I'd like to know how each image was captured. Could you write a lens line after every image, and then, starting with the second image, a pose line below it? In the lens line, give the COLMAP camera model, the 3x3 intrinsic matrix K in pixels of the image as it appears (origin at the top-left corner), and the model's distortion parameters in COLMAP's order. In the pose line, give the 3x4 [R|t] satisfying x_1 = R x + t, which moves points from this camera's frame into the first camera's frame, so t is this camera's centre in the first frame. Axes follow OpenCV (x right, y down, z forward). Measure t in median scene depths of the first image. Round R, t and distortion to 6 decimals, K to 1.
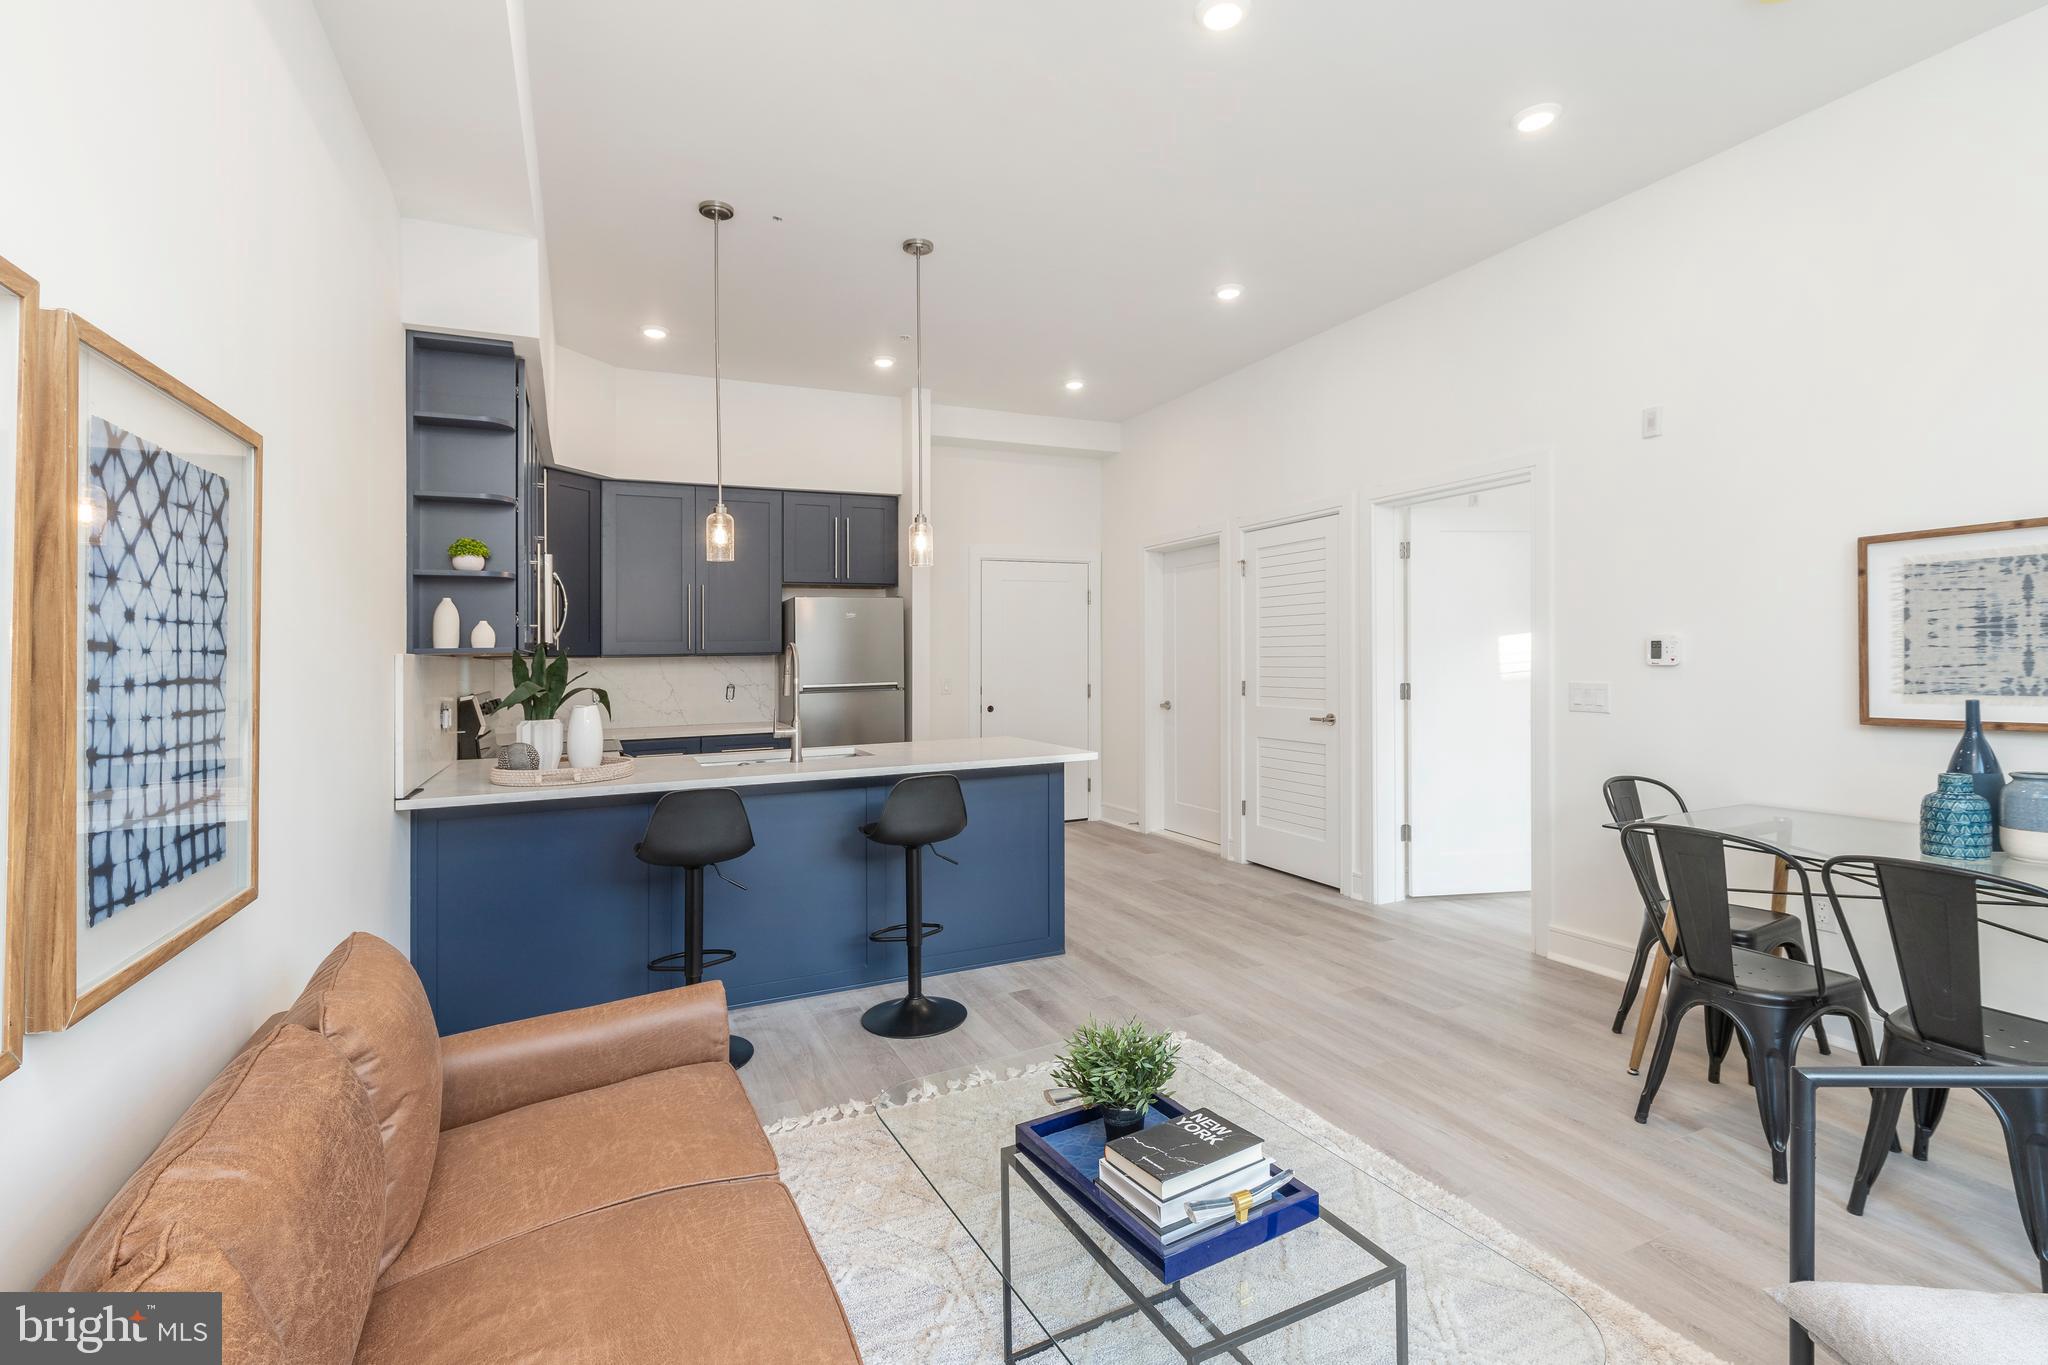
lens RADIAL K [[933.4, 0, 1036.1], [0, 933.4, 666.4], [0, 0, 1]] dist [-0.000095, -0.000206]
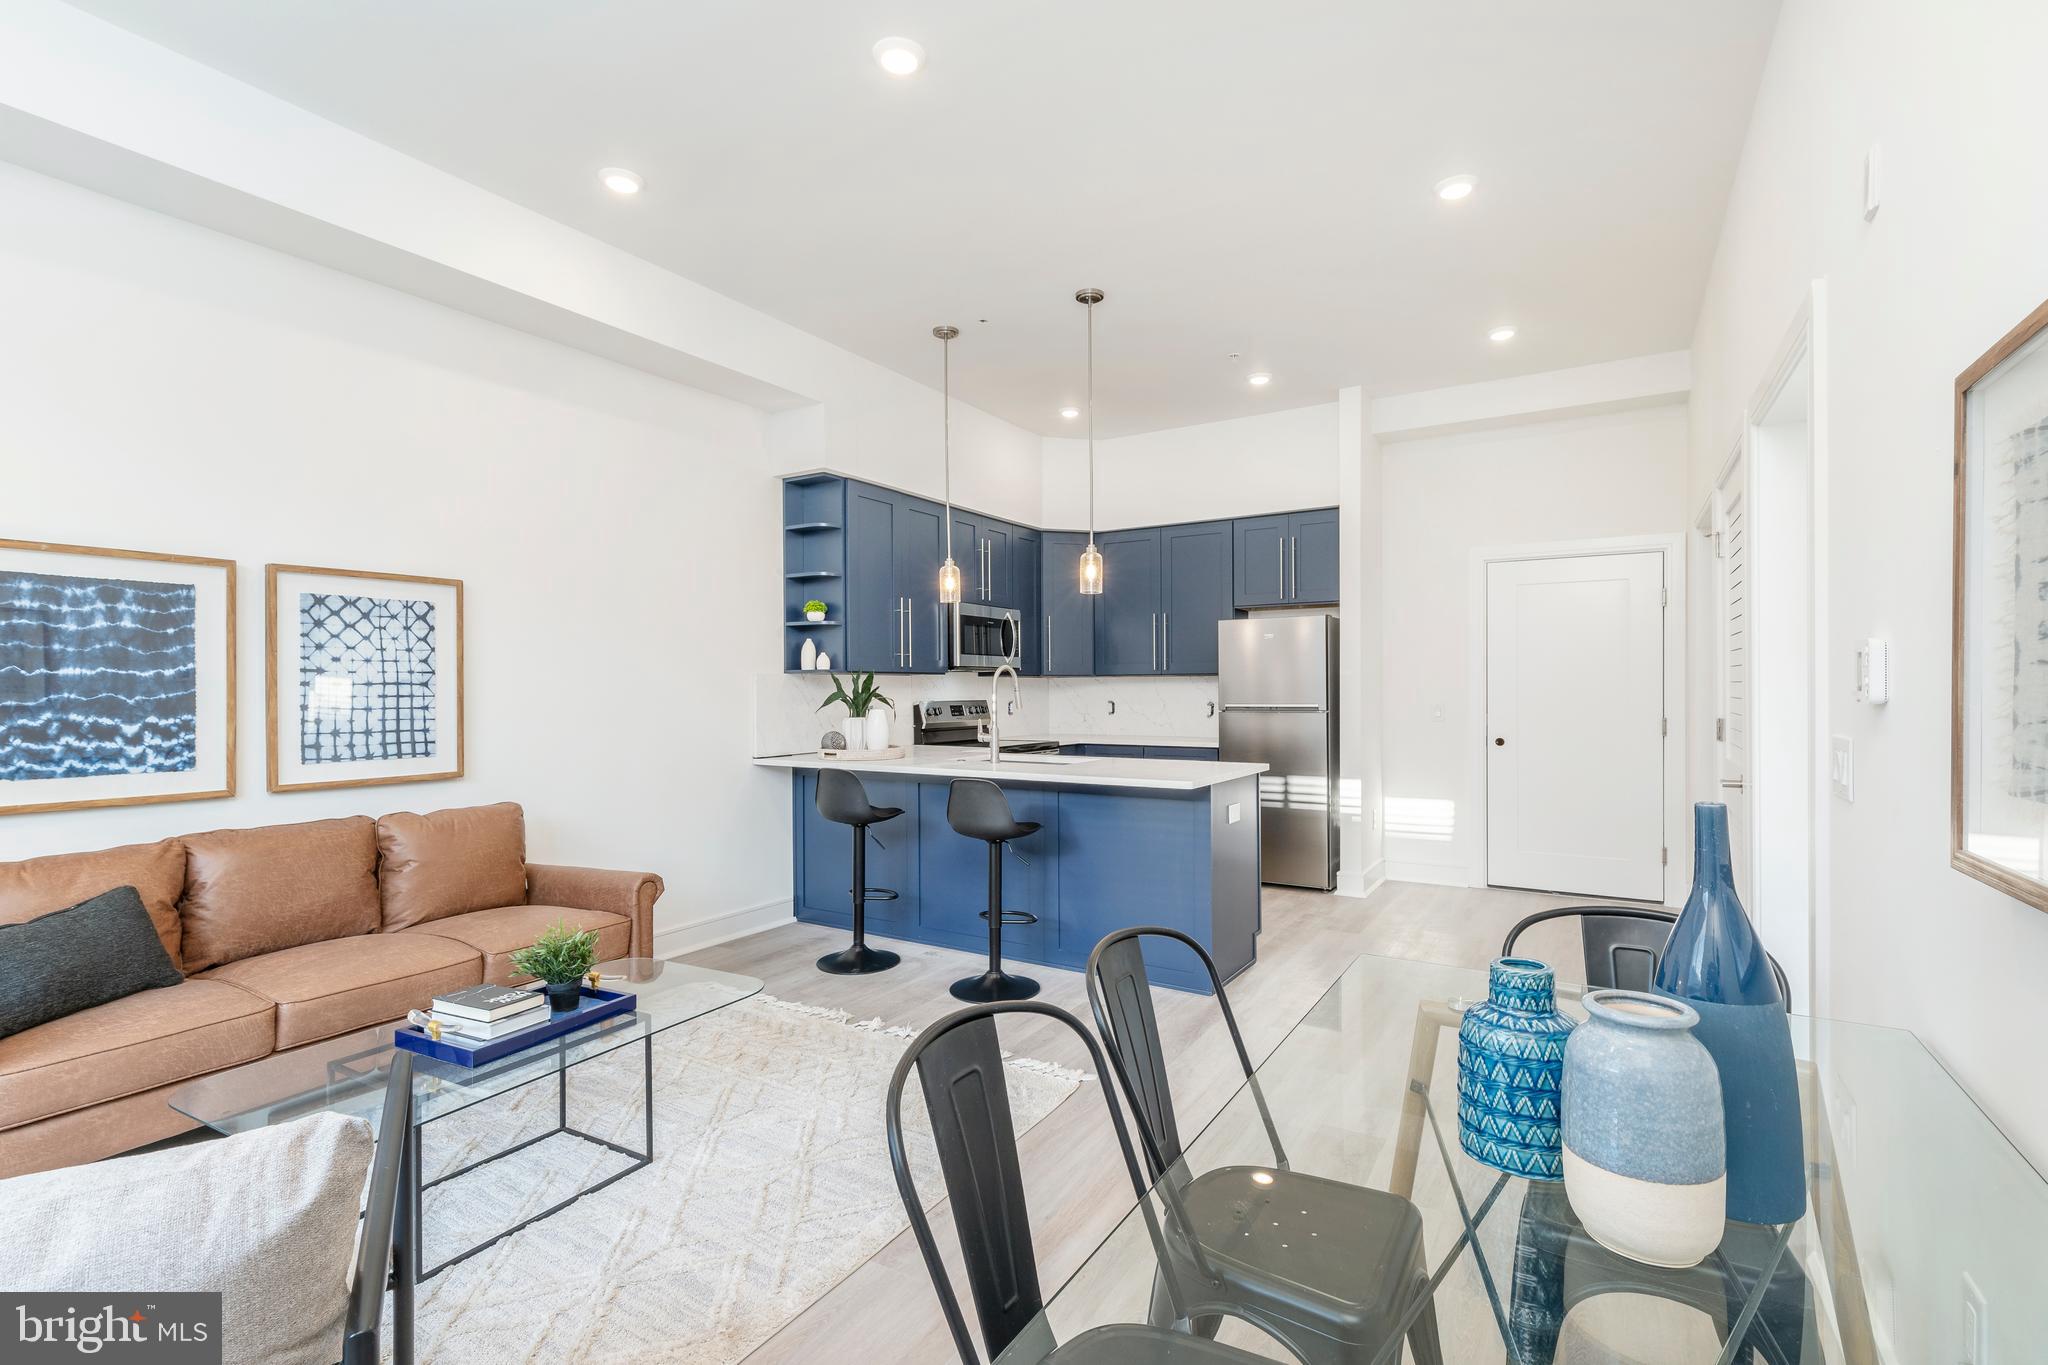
lens RADIAL K [[930.8, 0, 1024.0], [0, 930.8, 682.5], [0, 0, 1]] dist [0.001575, 0.000261]
pose [[0.541896, 0.005189, -0.840430, 0.962917], [-0.010794, 0.999941, -0.000786, -0.002027], [0.840376, 0.009497, 0.541920, 0.462604]]
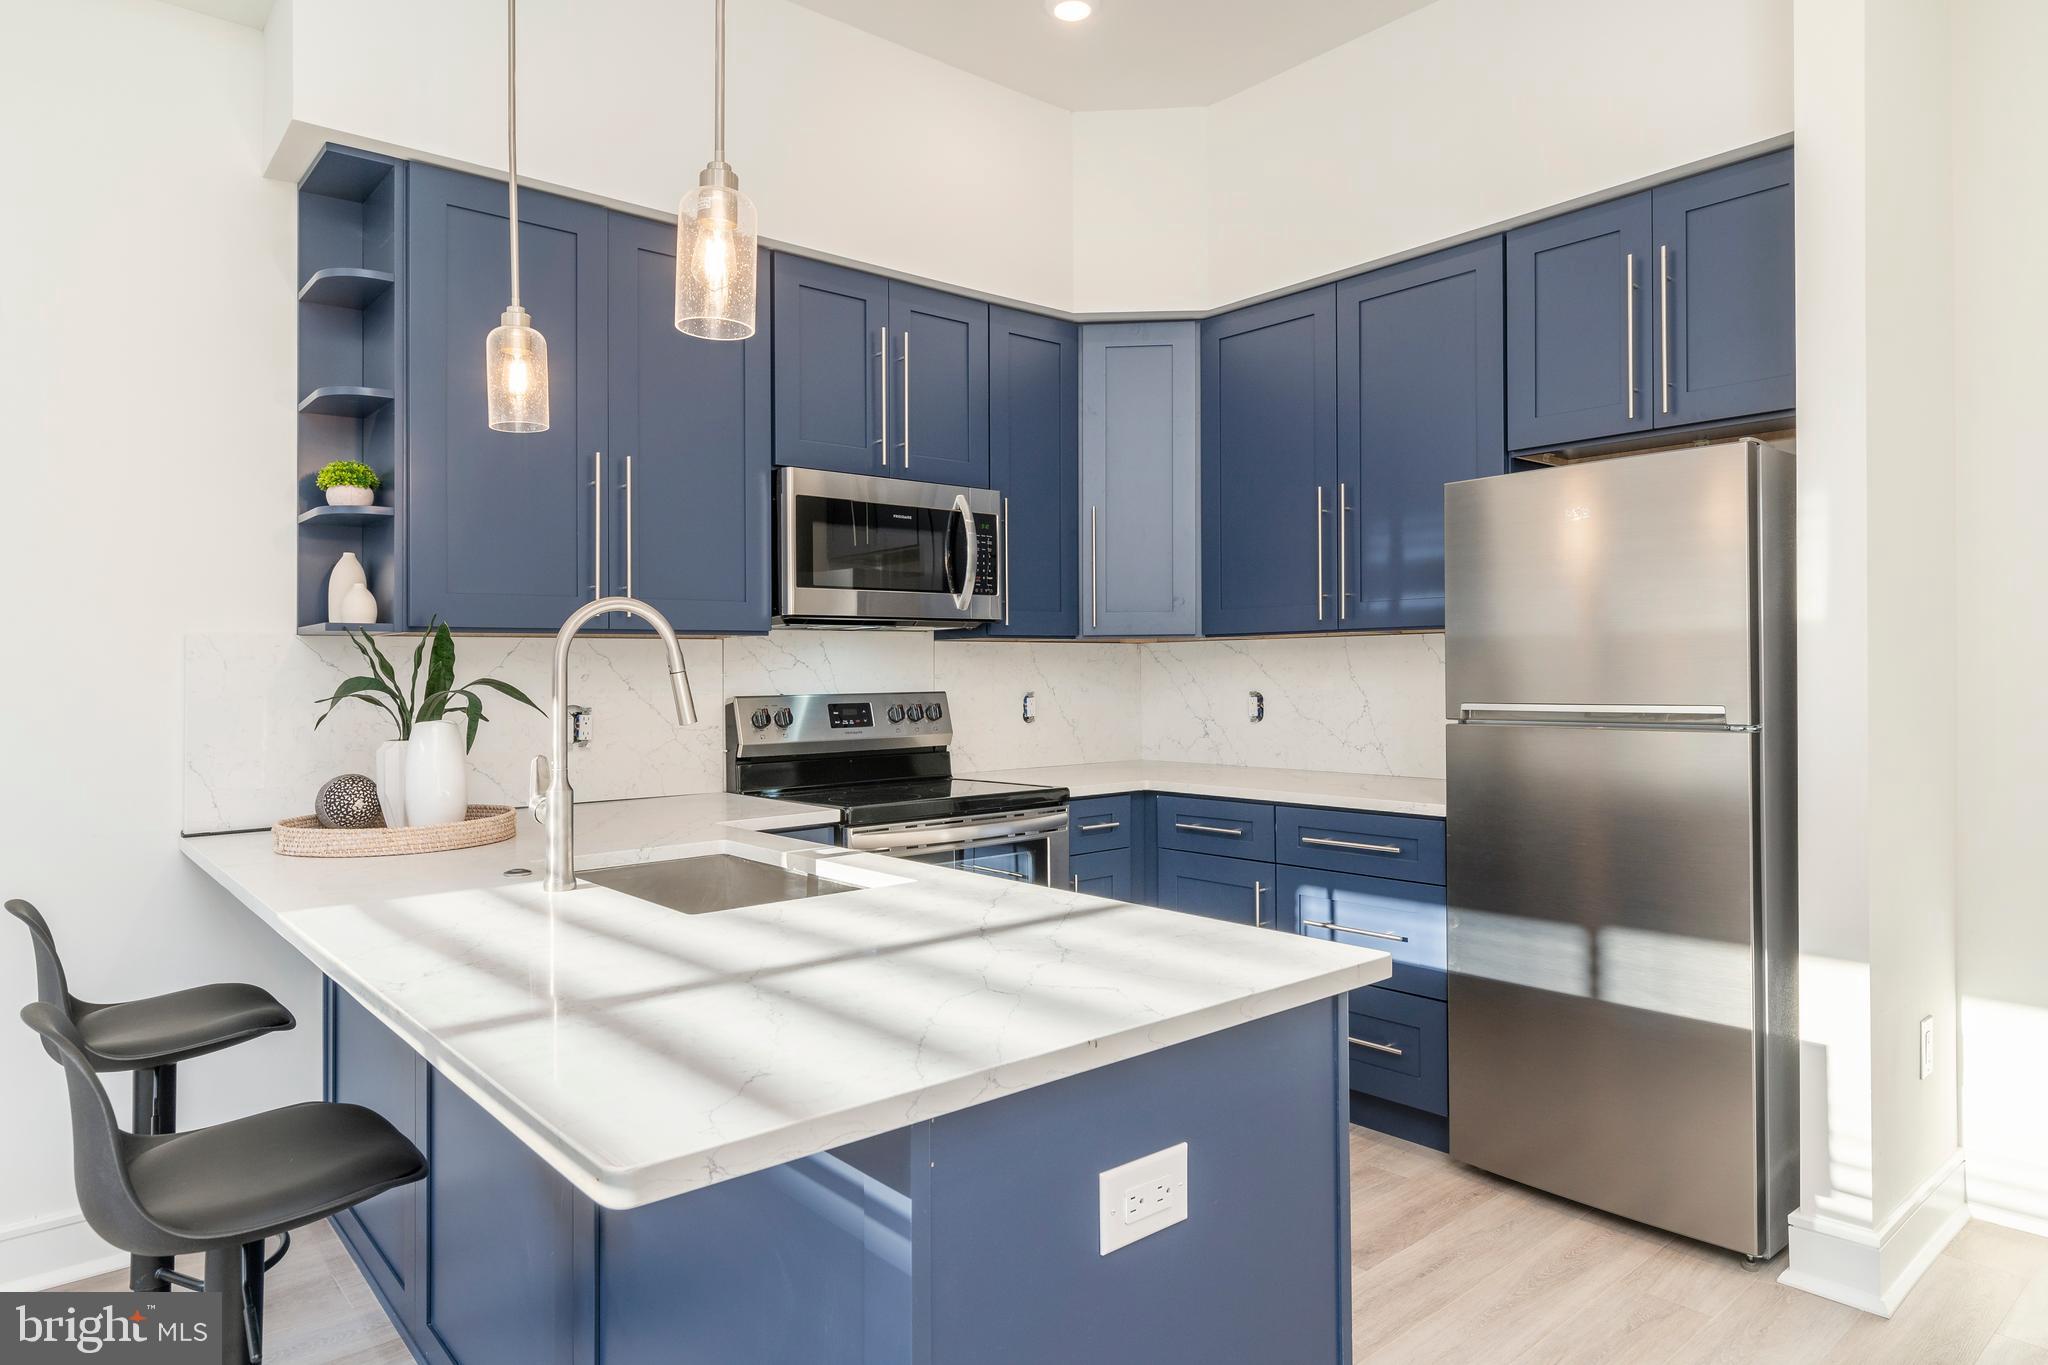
lens RADIAL K [[1207.4, 0, 1028.6], [0, 1207.4, 671.0], [0, 0, 1]] dist [0.000261, 0.000125]
pose [[0.259497, 0.012171, -0.965667, 0.375095], [-0.003579, 0.999926, 0.011641, 0.001196], [0.965737, 0.000435, 0.259521, 1.308860]]
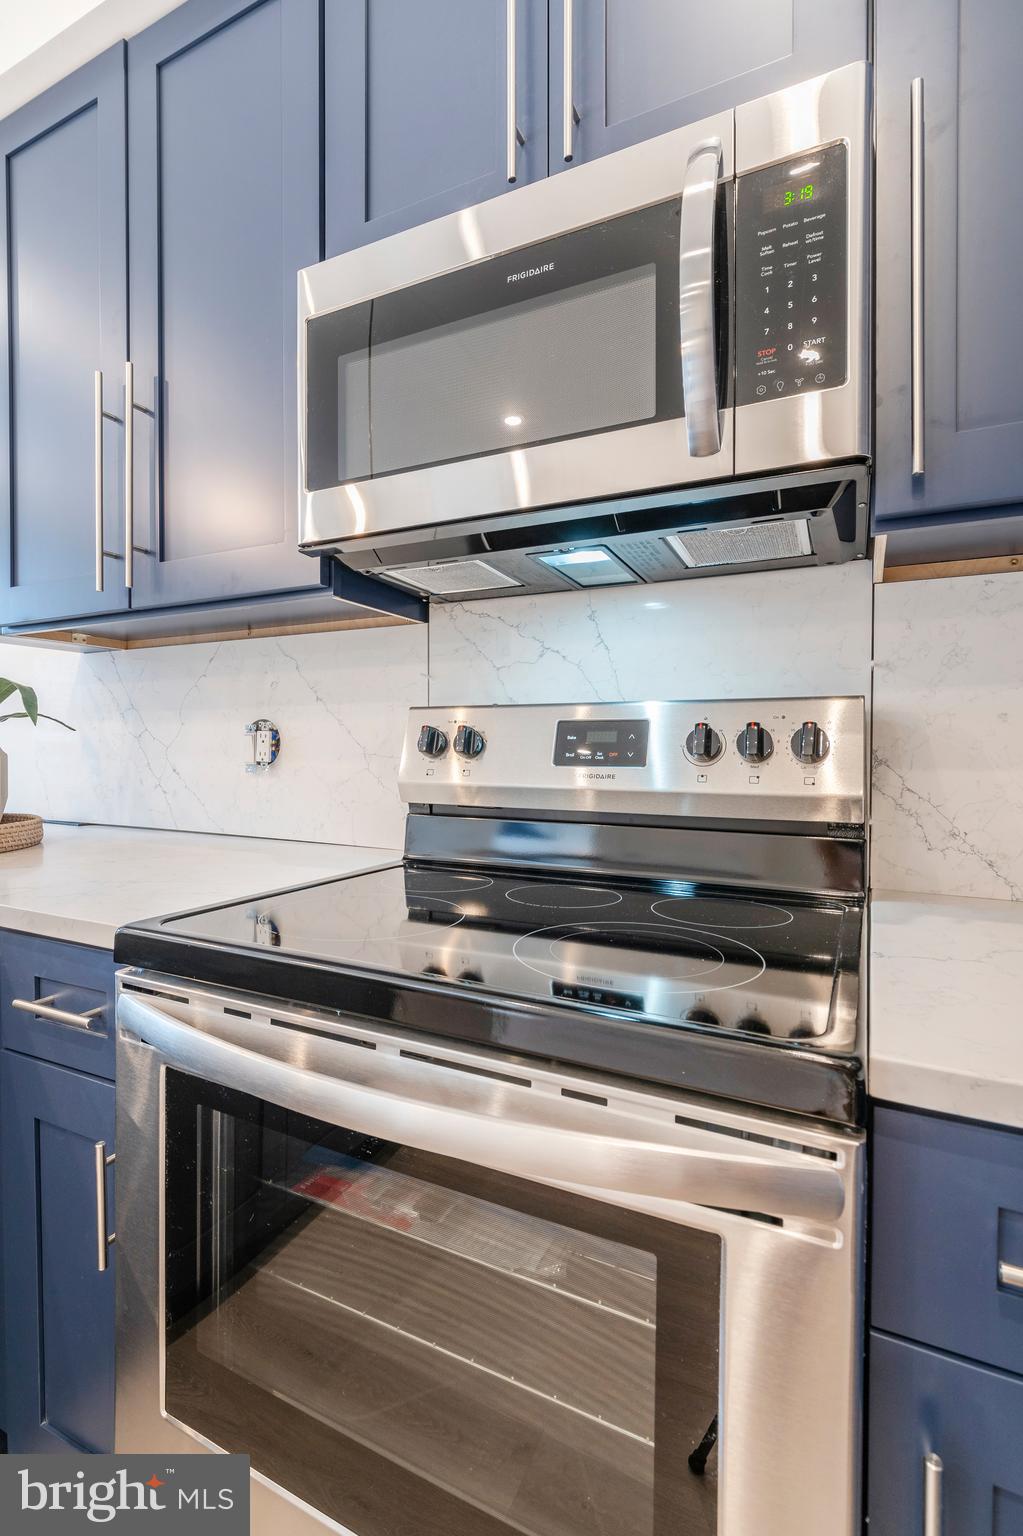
lens RADIAL K [[729.5, 0, 512.2], [0, 729.5, 746.9], [0, 0, 1]] dist [0.000162, -0.000001]
pose [[-0.793642, 0.014251, -0.608218, -0.576131], [0.003193, 0.999809, 0.019259, 0.055043], [0.608376, 0.013343, -0.793537, 1.723408]]
